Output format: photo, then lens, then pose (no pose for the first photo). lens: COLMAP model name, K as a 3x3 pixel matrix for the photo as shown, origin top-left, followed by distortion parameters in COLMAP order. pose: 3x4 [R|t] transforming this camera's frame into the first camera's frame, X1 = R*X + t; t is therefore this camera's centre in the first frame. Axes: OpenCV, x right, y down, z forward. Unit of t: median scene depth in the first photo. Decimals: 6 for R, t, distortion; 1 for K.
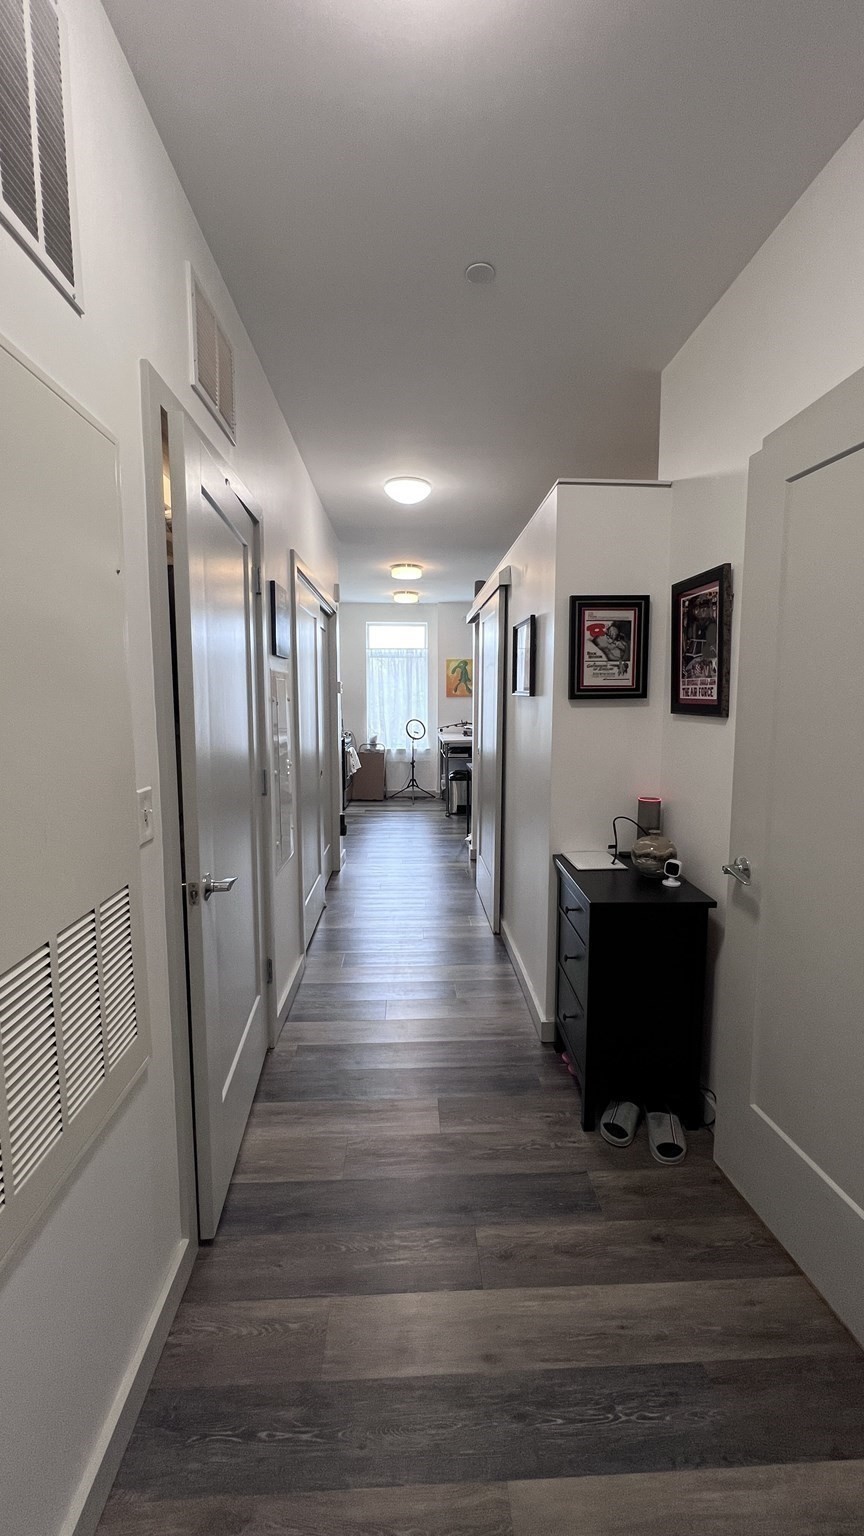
lens RADIAL K [[612.0, 0, 434.0], [0, 612.0, 764.1], [0, 0, 1]] dist [-0.001014, 0.000466]
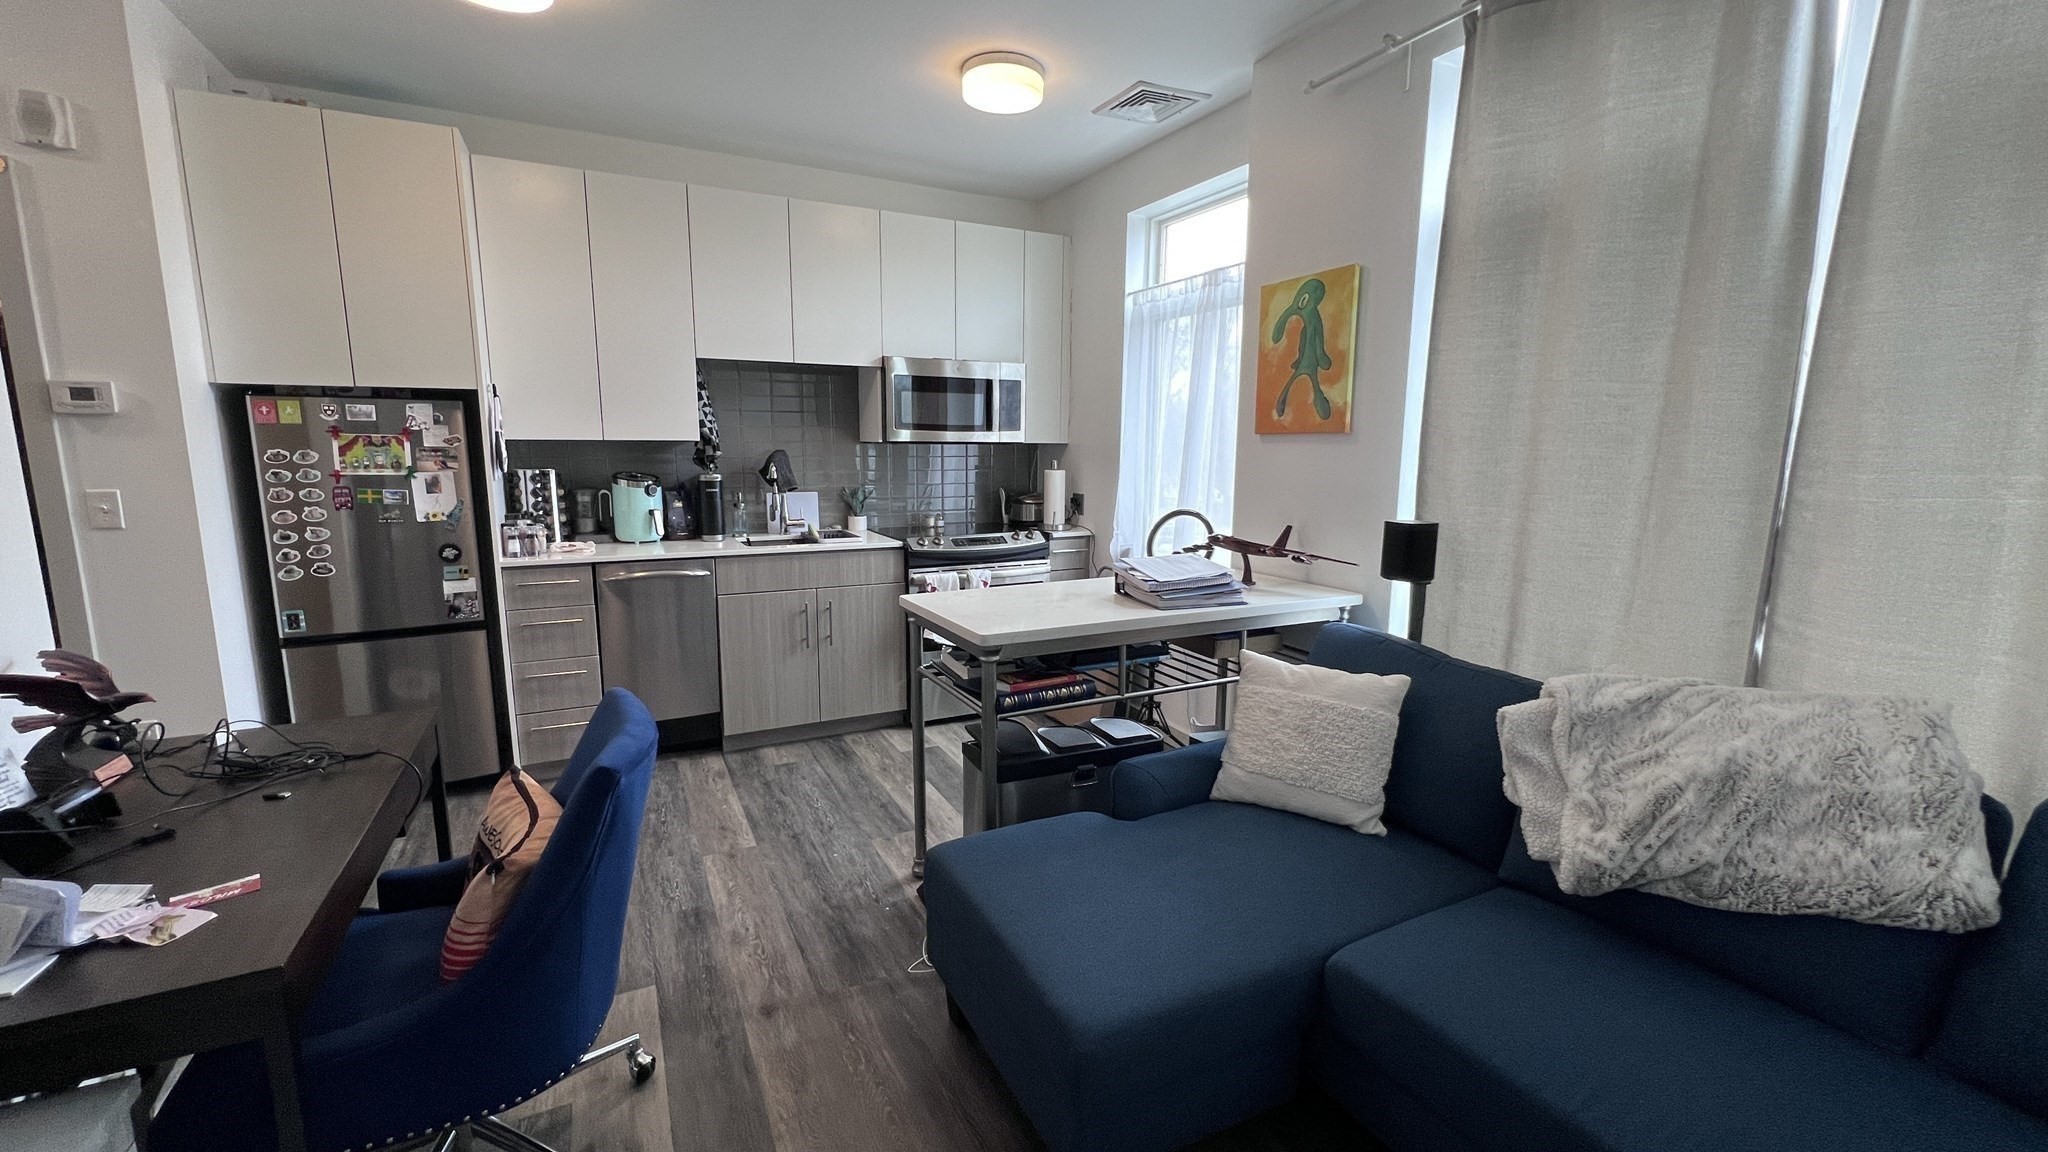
lens RADIAL K [[816.0, 0, 1012.0], [0, 816.0, 575.3], [0, 0, 1]] dist [-0.001014, 0.000466]
pose [[0.412319, 0.146007, -0.899264, 1.081524], [-0.107320, 0.987986, 0.111205, -0.281484], [0.904696, 0.050657, 0.423035, 2.742314]]
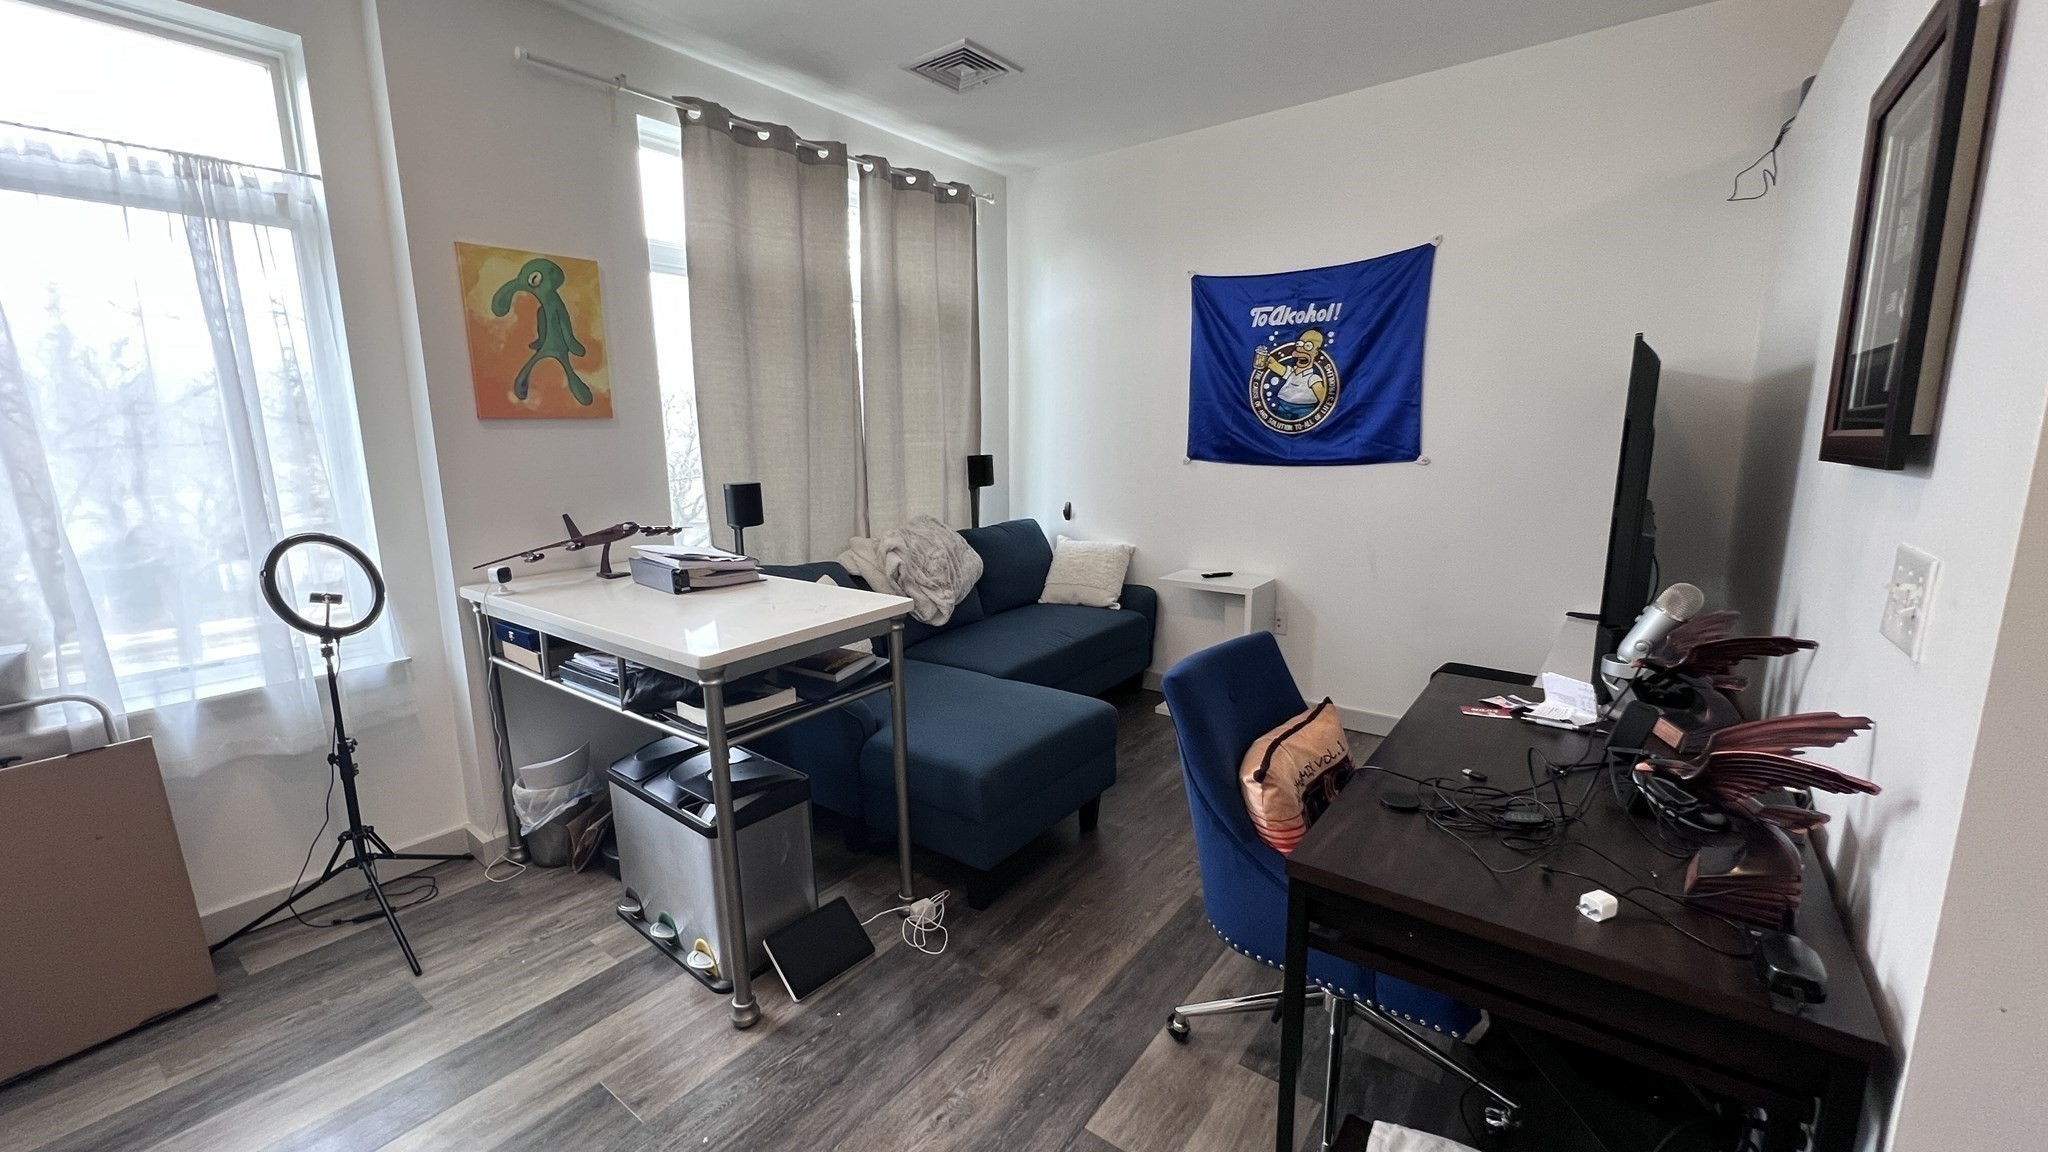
lens RADIAL K [[816.0, 0, 1018.3], [0, 816.0, 568.6], [0, 0, 1]] dist [-0.001014, 0.000466]
pose [[0.635791, -0.144639, 0.758188, -0.315689], [0.099809, 0.989445, 0.105060, -0.244750], [-0.765381, 0.008877, 0.643516, 2.381193]]
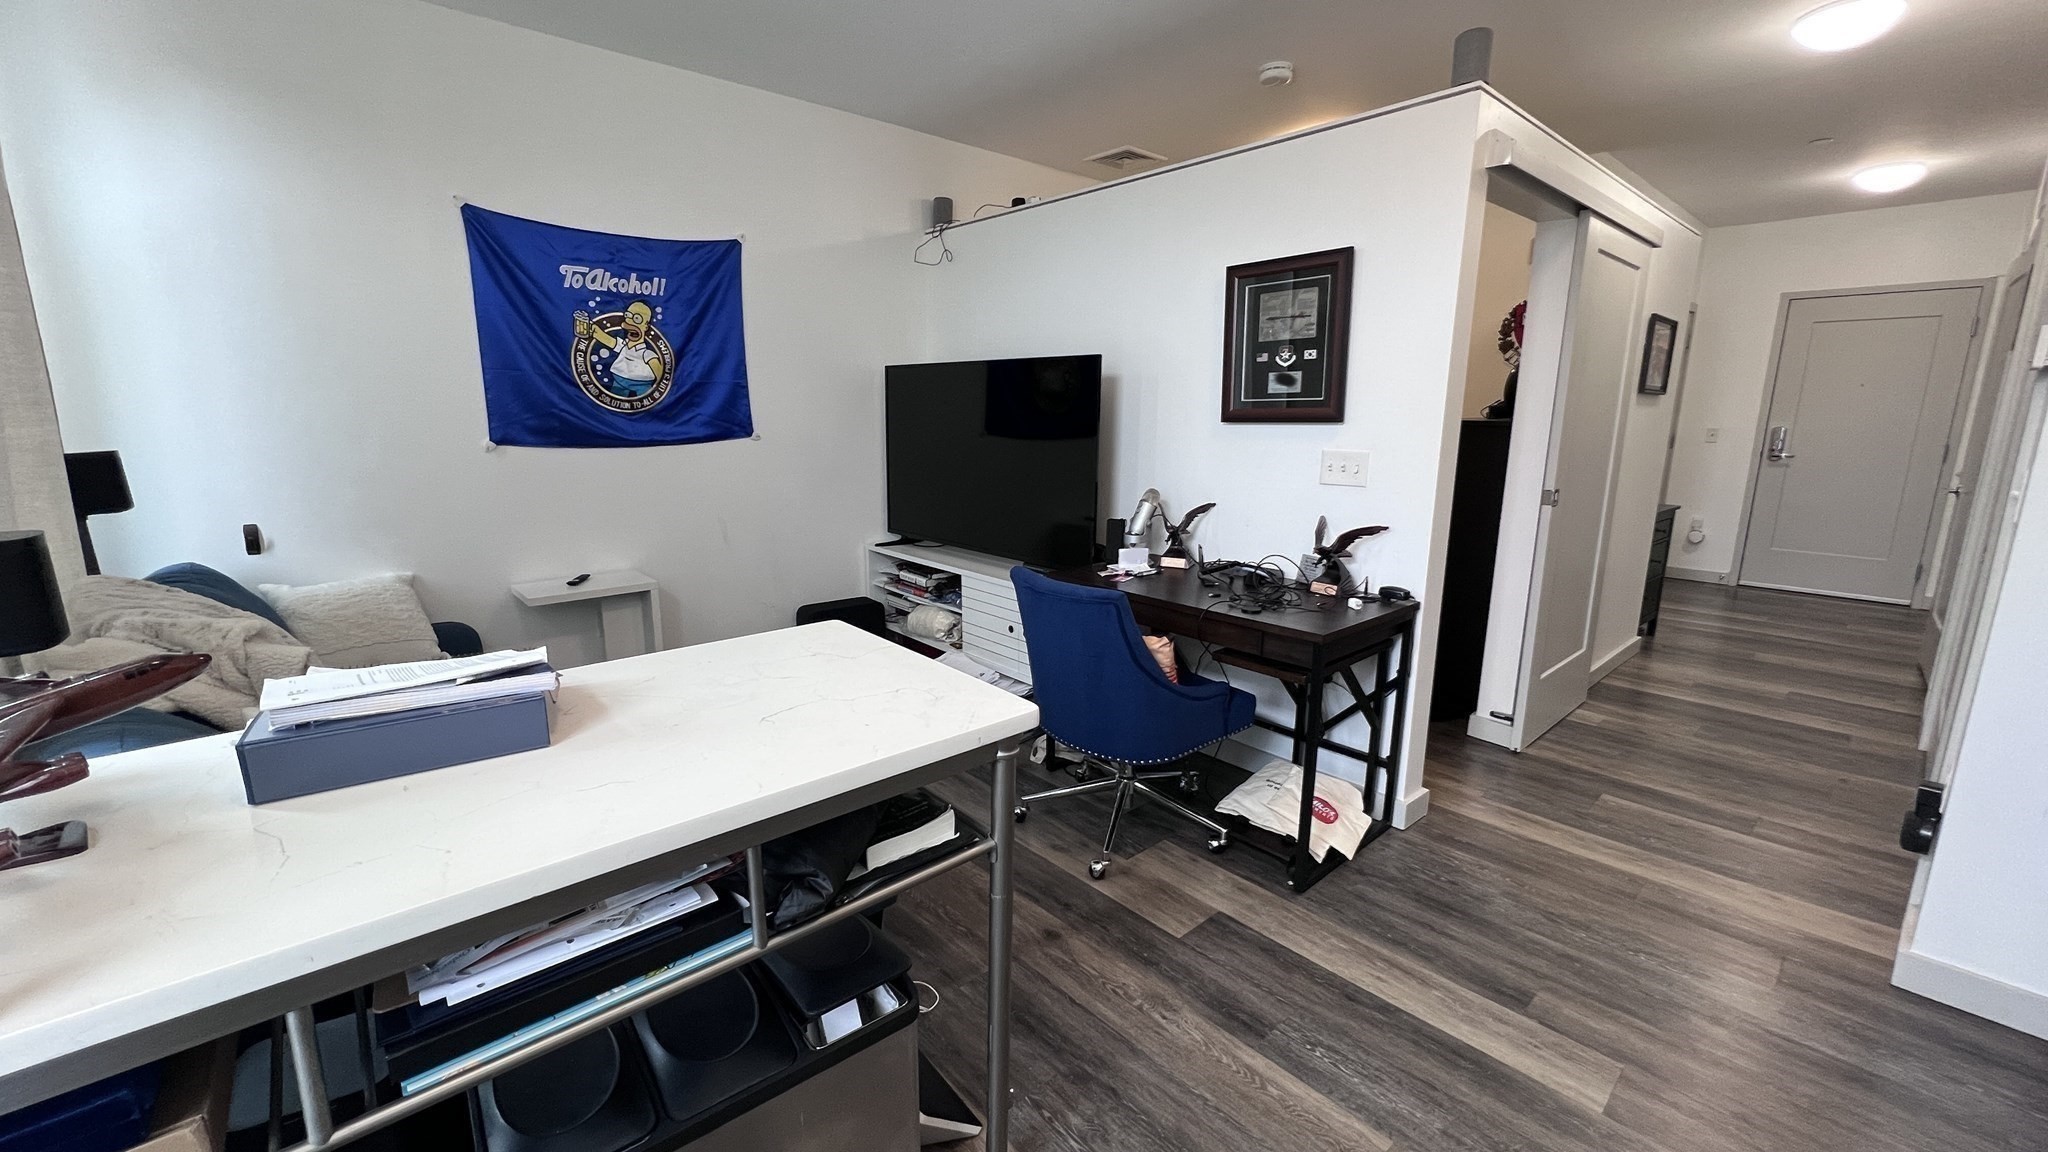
lens RADIAL K [[816.0, 0, 1013.4], [0, 816.0, 569.0], [0, 0, 1]] dist [-0.001014, 0.000466]
pose [[-0.627939, -0.157796, 0.762098, -0.334304], [0.080137, 0.960915, 0.264992, -0.345718], [-0.774126, 0.227471, -0.590751, 3.376298]]
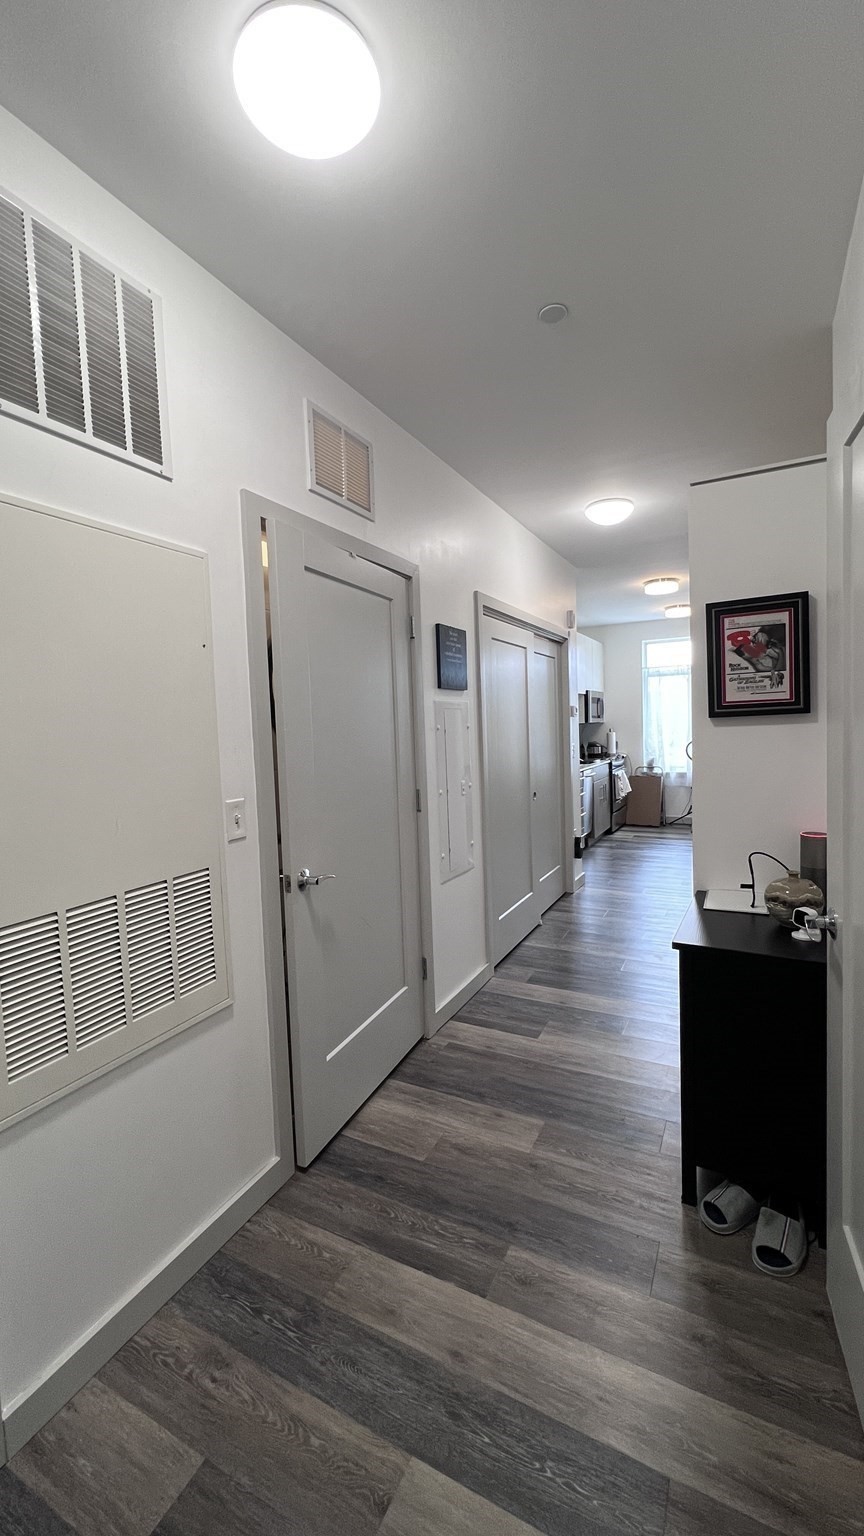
lens RADIAL K [[612.0, 0, 434.3], [0, 612.0, 764.9], [0, 0, 1]] dist [-0.001014, 0.000466]
pose [[0.864810, 0.000098, -0.502099, 0.327381], [-0.018162, 0.999352, -0.031088, -0.001738], [0.501770, 0.036005, 0.864251, 0.023818]]
